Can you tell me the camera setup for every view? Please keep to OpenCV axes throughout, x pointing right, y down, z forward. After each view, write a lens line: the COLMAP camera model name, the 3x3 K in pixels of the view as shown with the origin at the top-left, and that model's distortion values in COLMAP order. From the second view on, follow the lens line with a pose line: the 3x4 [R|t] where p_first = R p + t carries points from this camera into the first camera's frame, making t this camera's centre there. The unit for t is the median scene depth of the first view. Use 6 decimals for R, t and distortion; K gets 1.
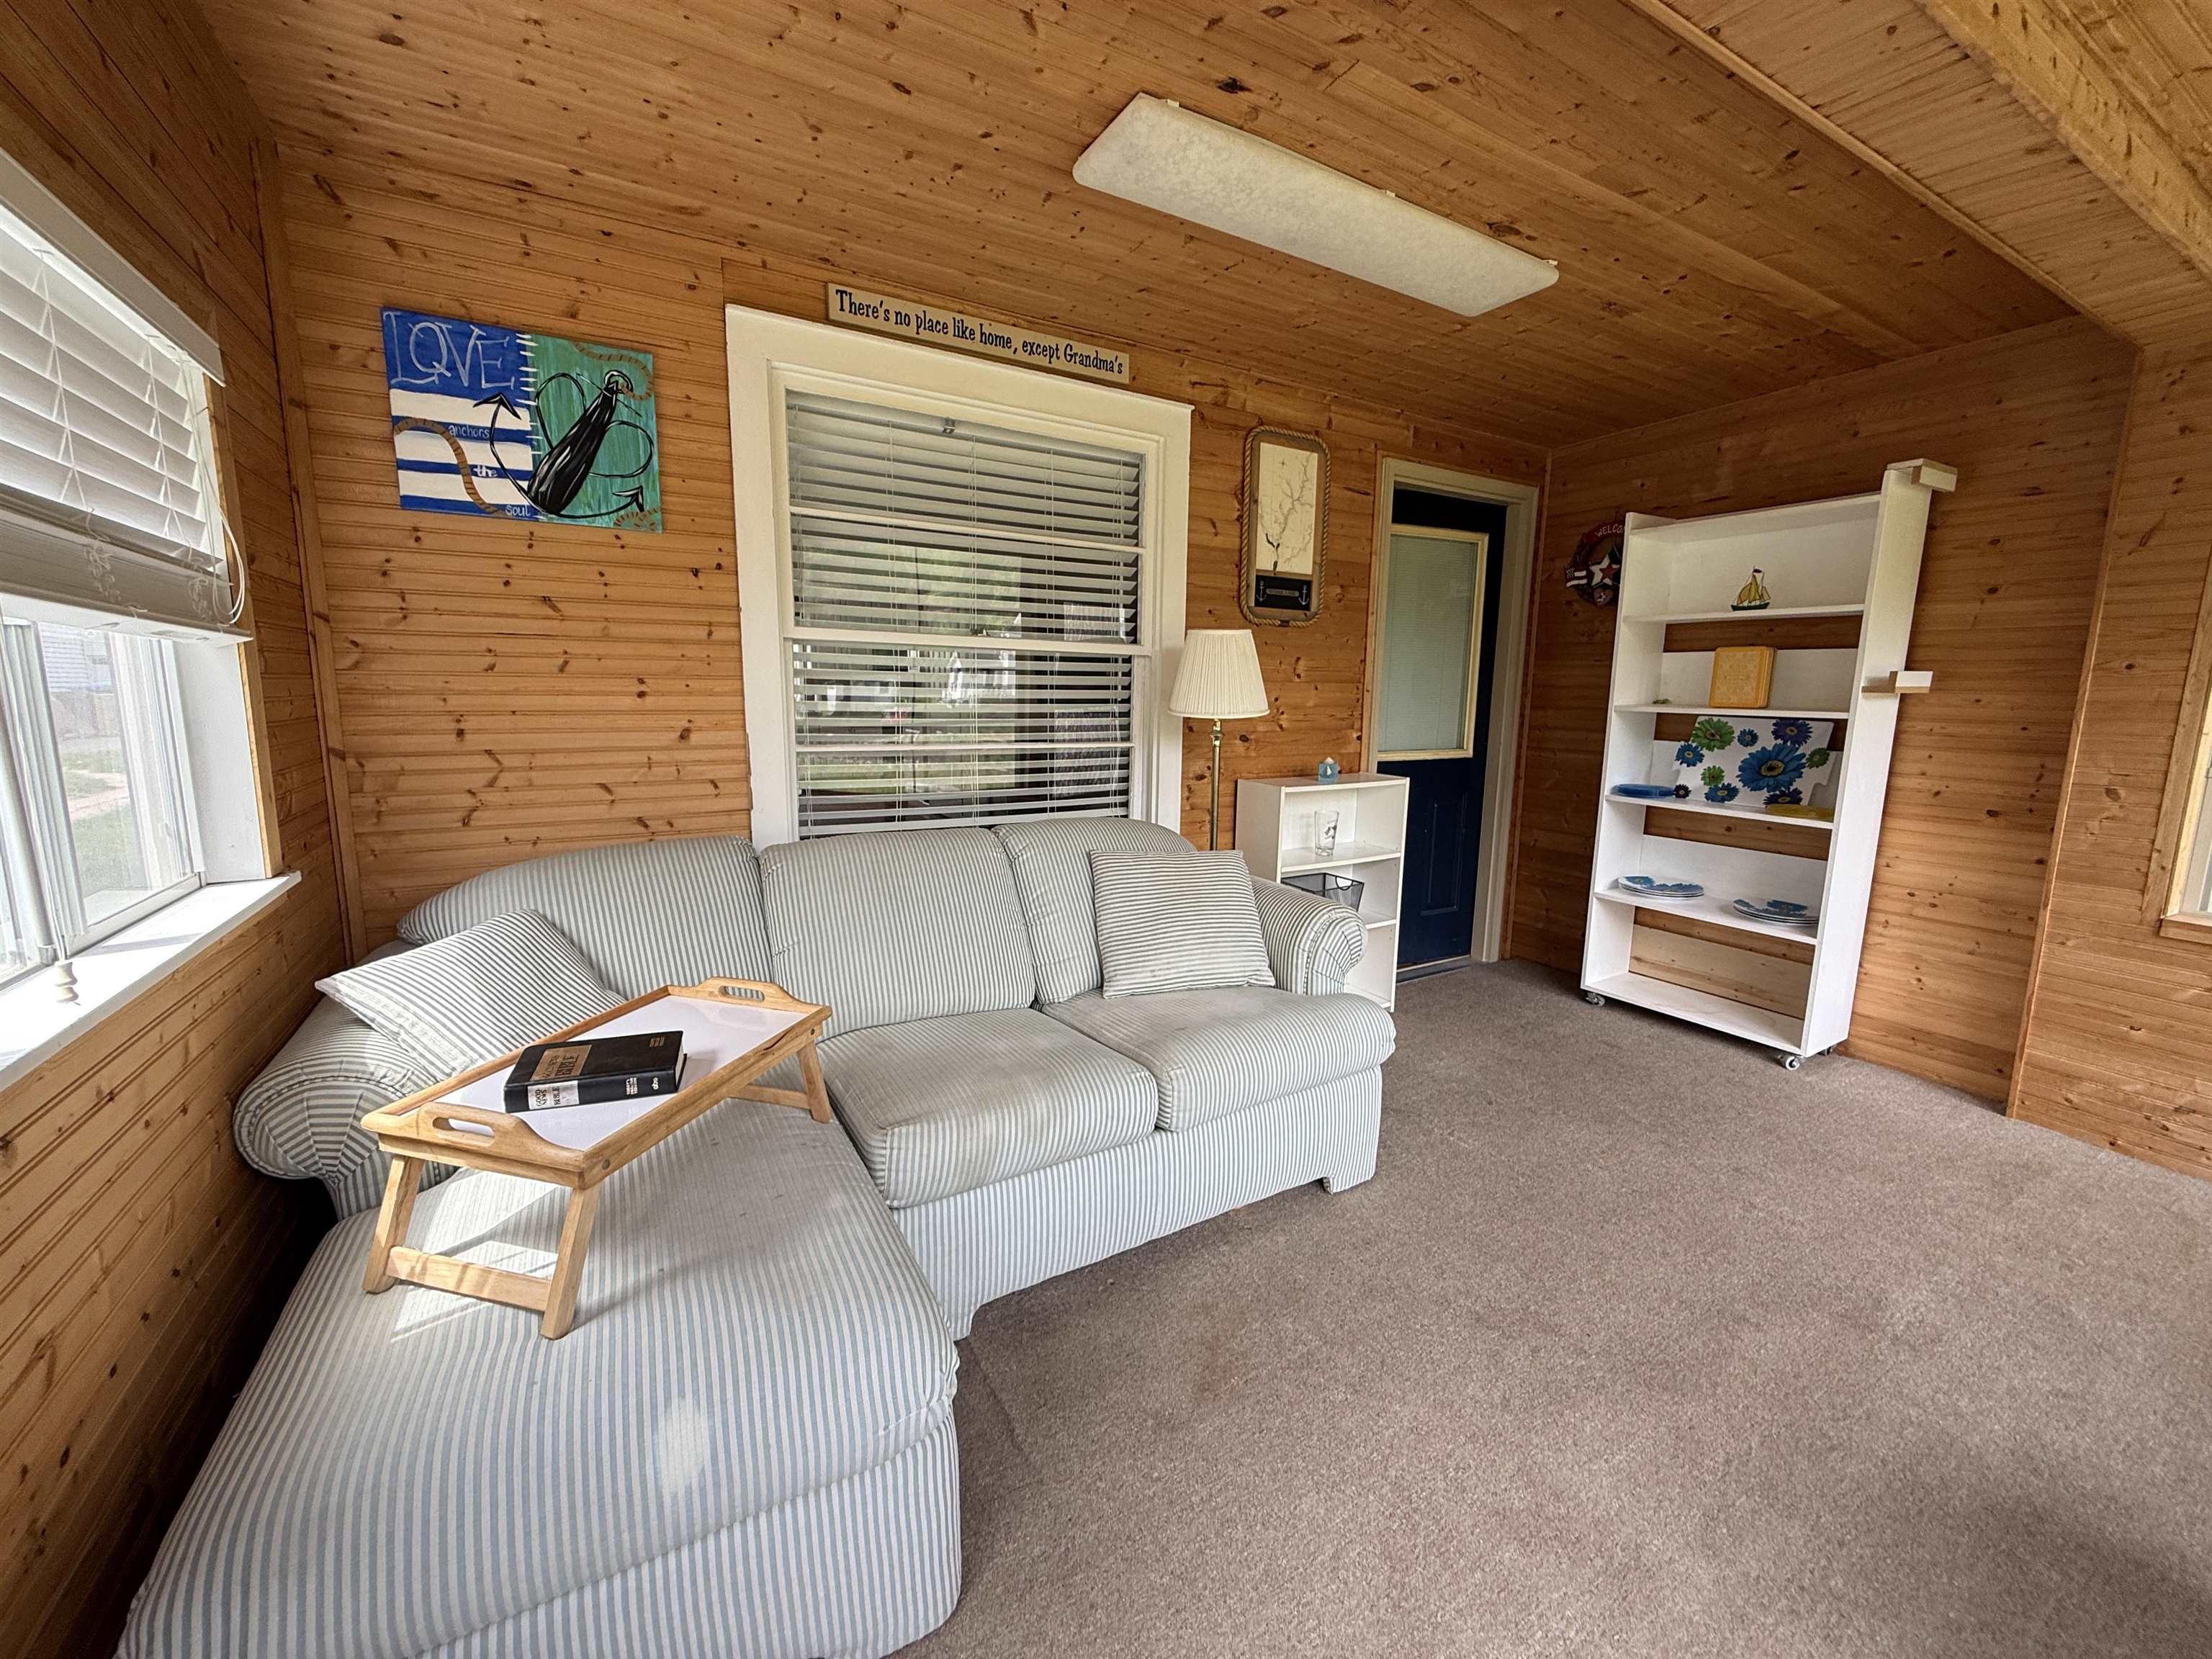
lens RADIAL K [[884.3, 0, 1106.0], [0, 884.3, 829.5], [0, 0, 1]] dist [-0.000402, -0.000019]
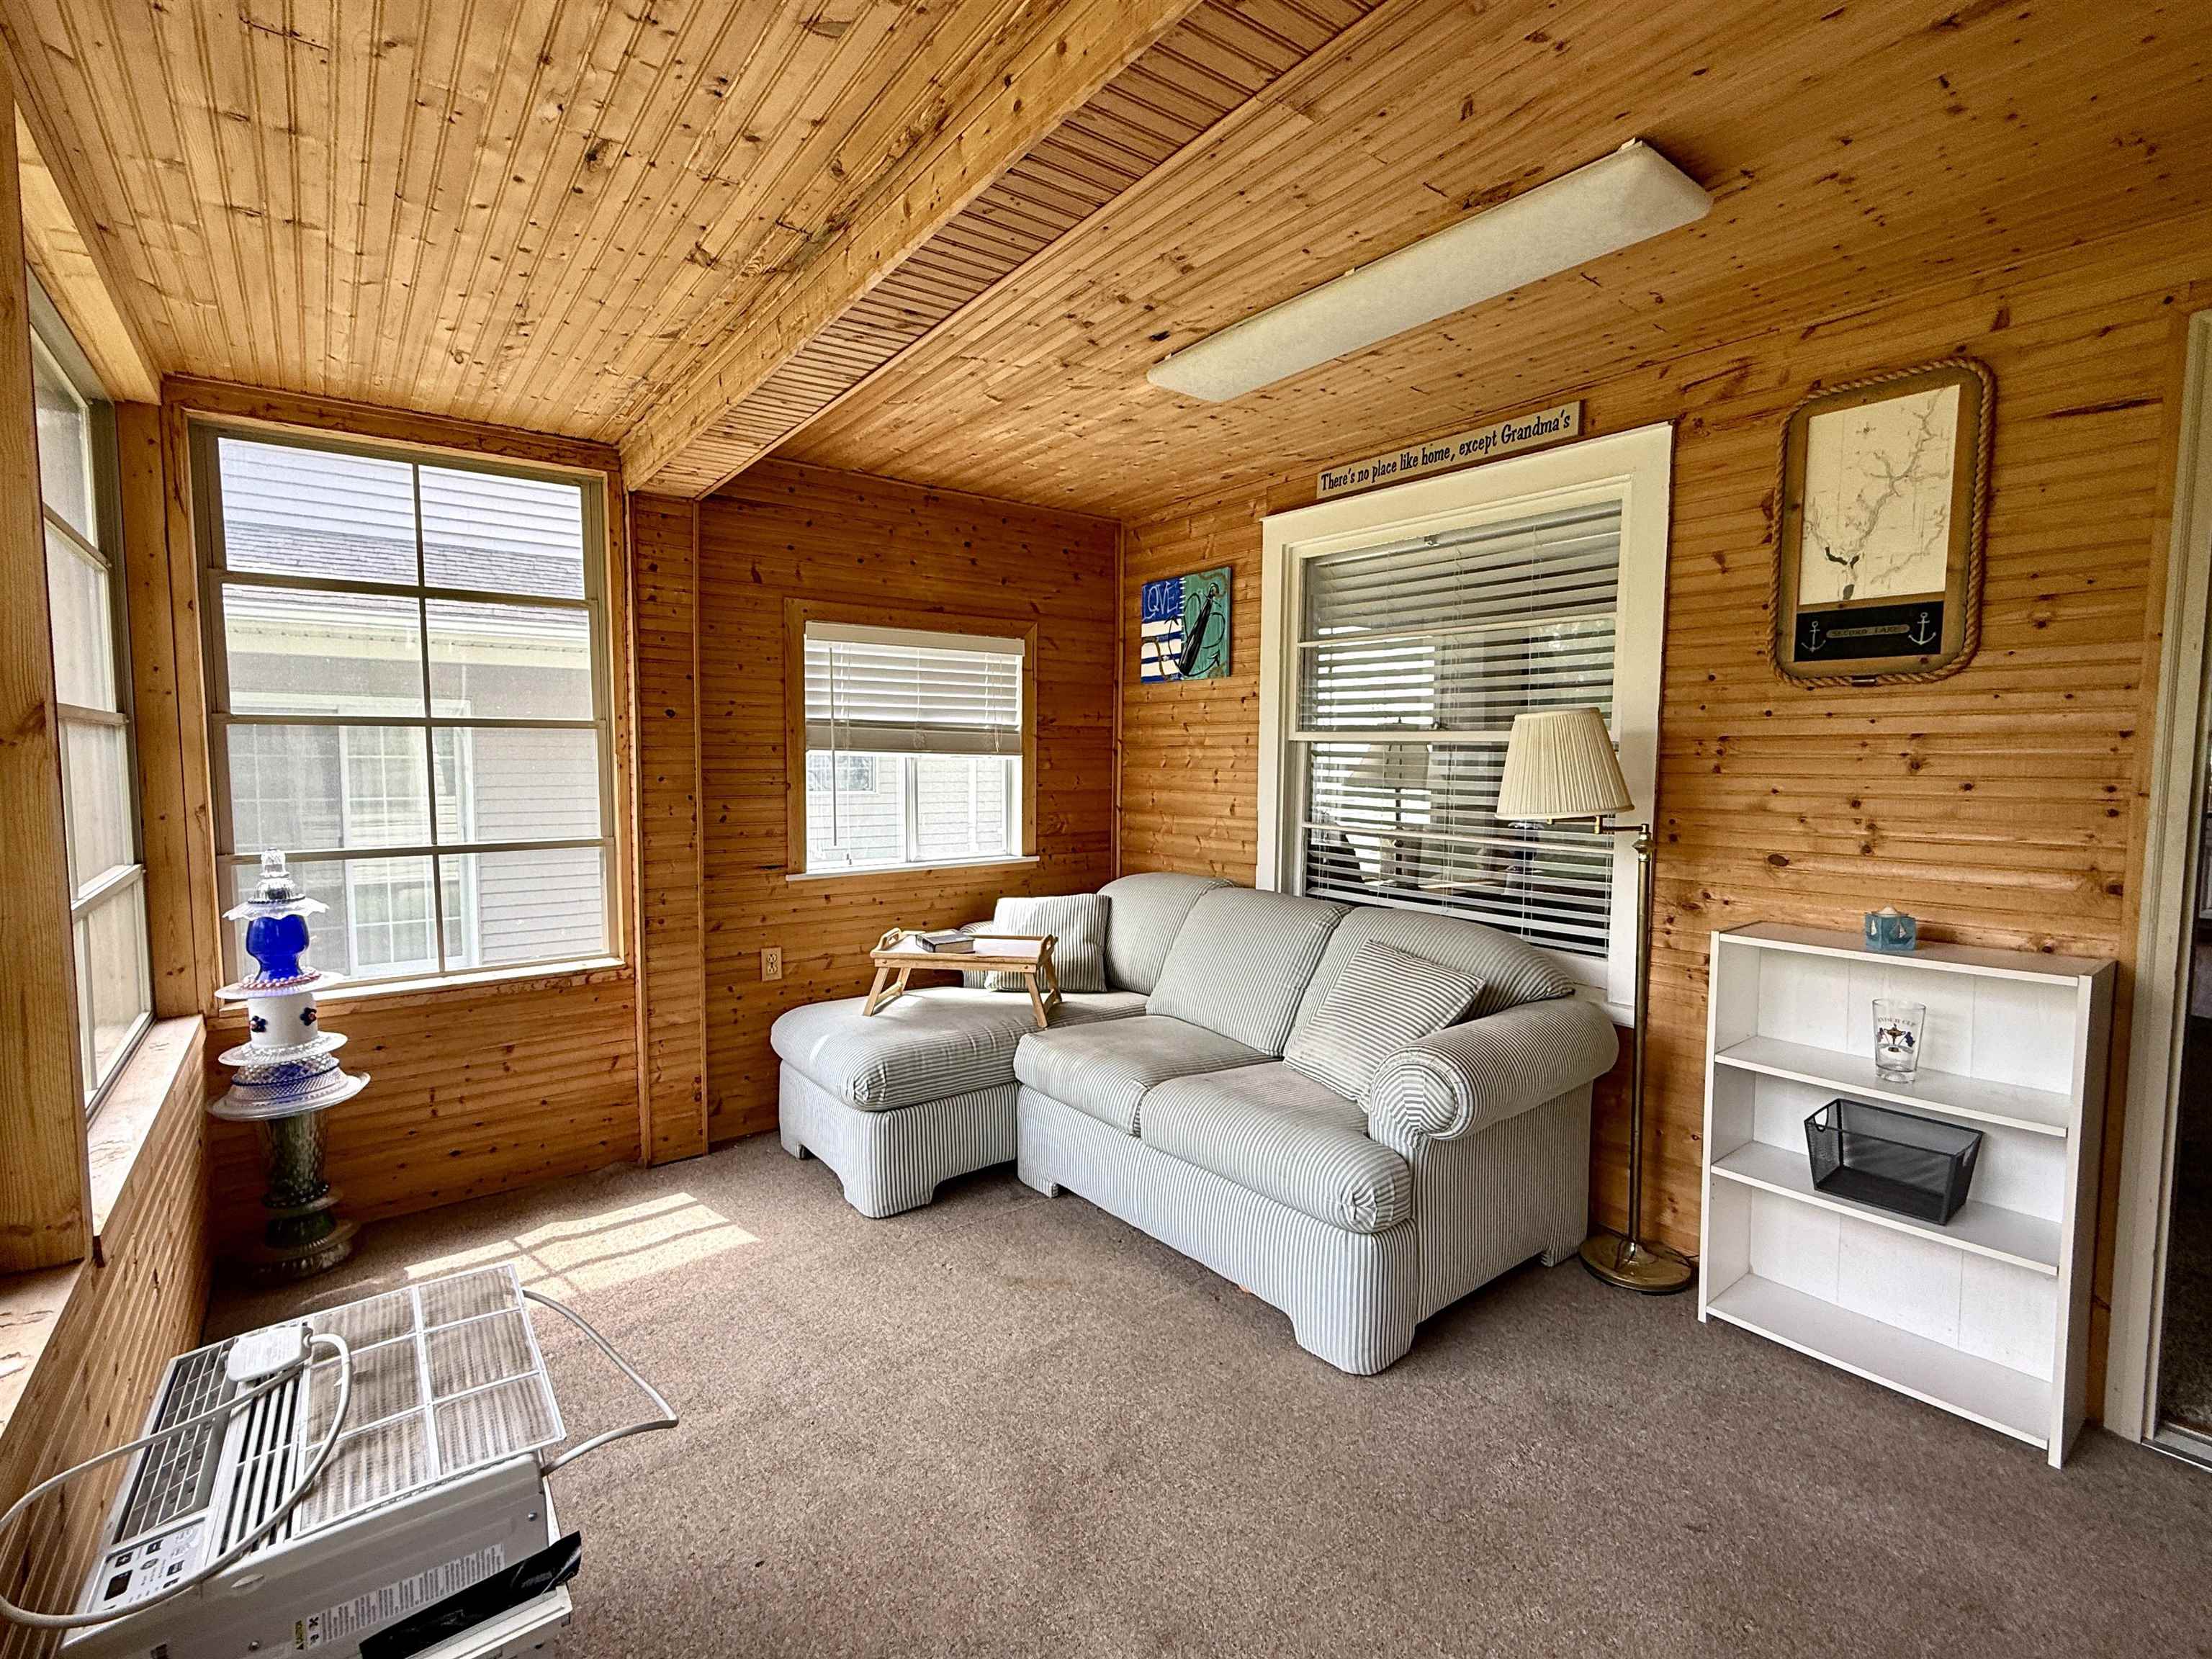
lens RADIAL K [[1009.5, 0, 1106.0], [0, 1009.5, 829.5], [0, 0, 1]] dist [0.001371, 0.000228]
pose [[0.130340, 0.060164, -0.989642, 1.128209], [-0.158323, 0.986612, 0.039128, -0.102696], [0.978747, 0.151584, 0.138120, 0.549708]]
